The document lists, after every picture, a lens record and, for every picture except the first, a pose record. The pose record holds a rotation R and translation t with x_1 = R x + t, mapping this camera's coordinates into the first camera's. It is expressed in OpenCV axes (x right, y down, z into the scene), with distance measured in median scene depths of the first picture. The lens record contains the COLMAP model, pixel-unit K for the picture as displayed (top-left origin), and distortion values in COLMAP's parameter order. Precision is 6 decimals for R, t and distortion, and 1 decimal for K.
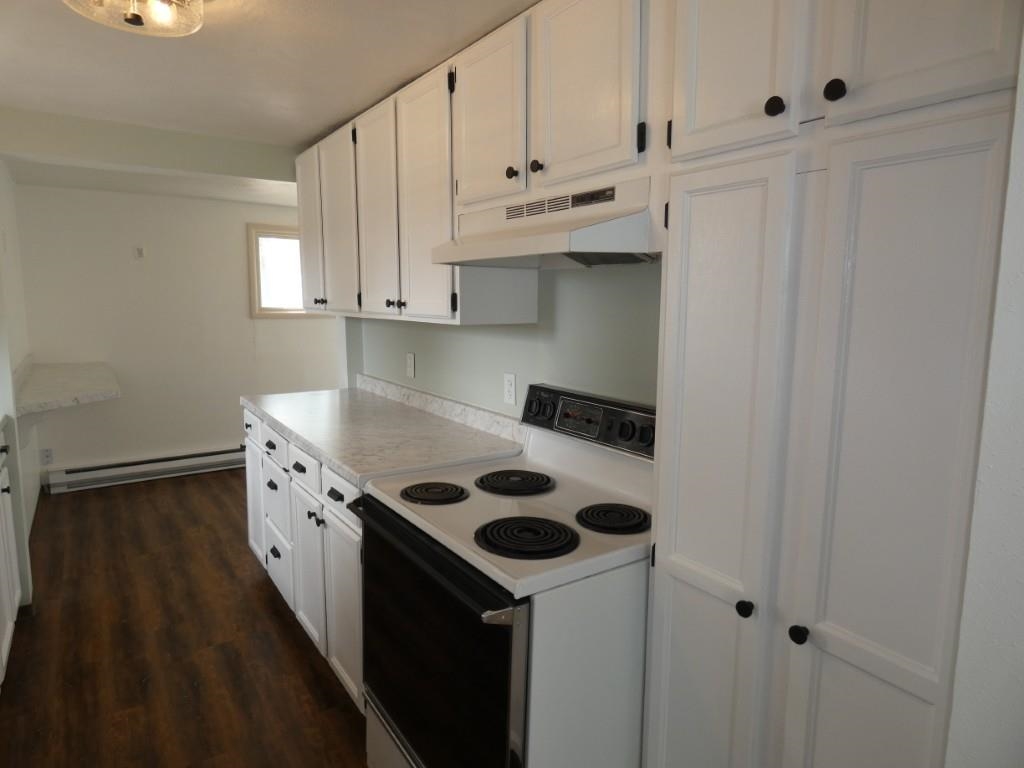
lens RADIAL K [[612.2, 0, 508.3], [0, 612.2, 379.8], [0, 0, 1]] dist [-0.007588, 0.004100]
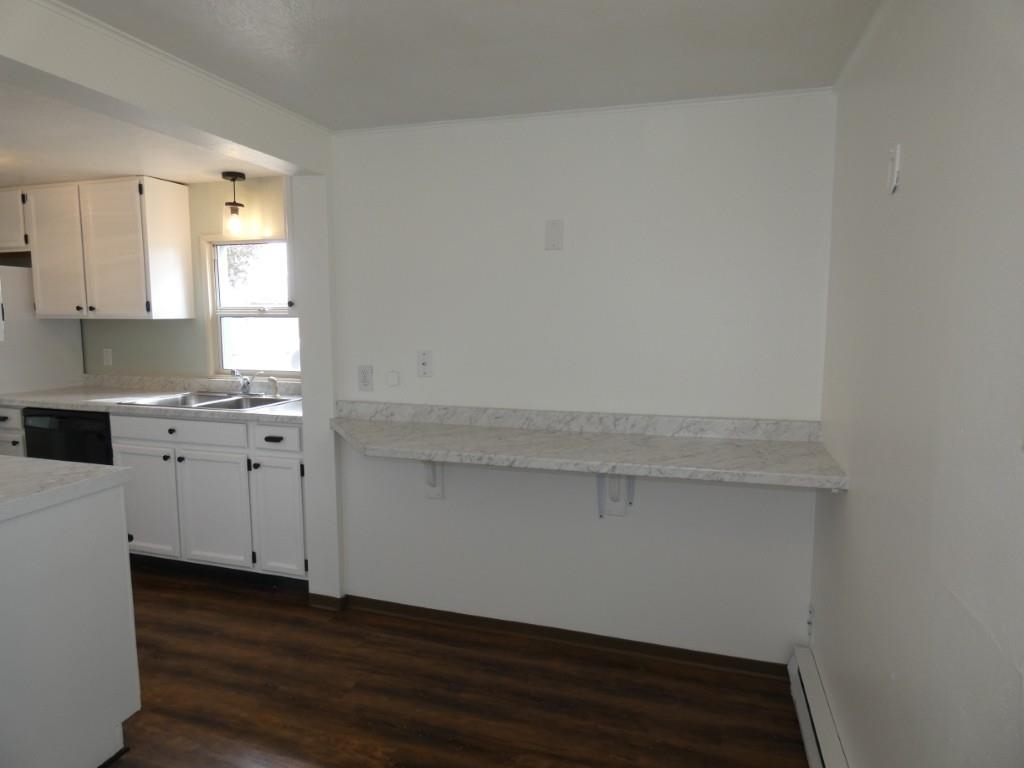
lens RADIAL K [[612.2, 0, 507.8], [0, 612.2, 378.4], [0, 0, 1]] dist [-0.007588, 0.004100]
pose [[-0.788040, 0.061205, -0.612574, -0.469825], [-0.086897, 0.974024, 0.209107, -0.291831], [0.609460, 0.218015, -0.762252, 2.192072]]
